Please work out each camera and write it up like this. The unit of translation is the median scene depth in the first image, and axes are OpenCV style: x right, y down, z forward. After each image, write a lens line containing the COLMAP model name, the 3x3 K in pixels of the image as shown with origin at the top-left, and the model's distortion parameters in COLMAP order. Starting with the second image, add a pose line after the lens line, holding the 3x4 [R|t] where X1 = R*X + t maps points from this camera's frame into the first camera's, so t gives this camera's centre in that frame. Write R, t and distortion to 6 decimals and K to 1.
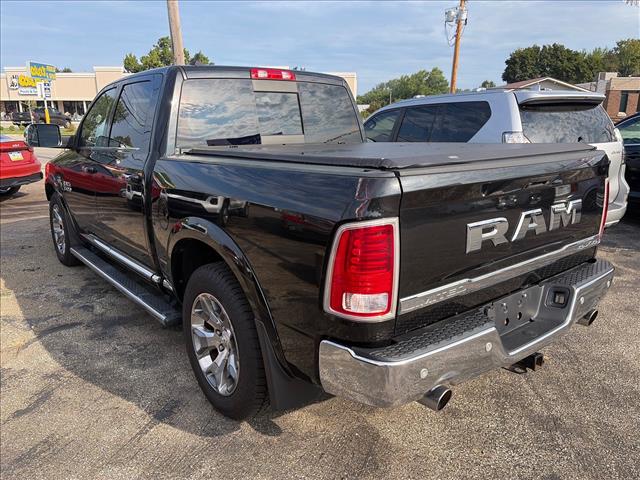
lens RADIAL K [[490.7, 0, 317.1], [0, 490.7, 238.5], [0, 0, 1]] dist [0.004775, -0.001776]
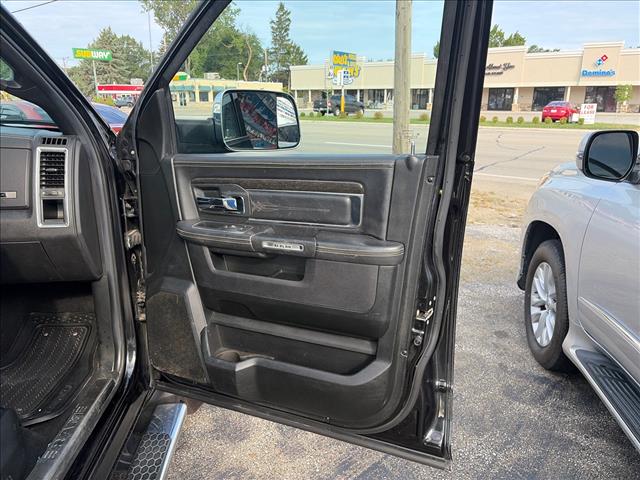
lens RADIAL K [[489.2, 0, 323.0], [0, 489.2, 241.2], [0, 0, 1]] dist [0.022993, -0.007117]
pose [[0.830796, 0.152681, -0.535226, 0.014439], [-0.139149, 0.988078, 0.065873, -0.024928], [0.538903, 0.019749, 0.842137, 0.116449]]
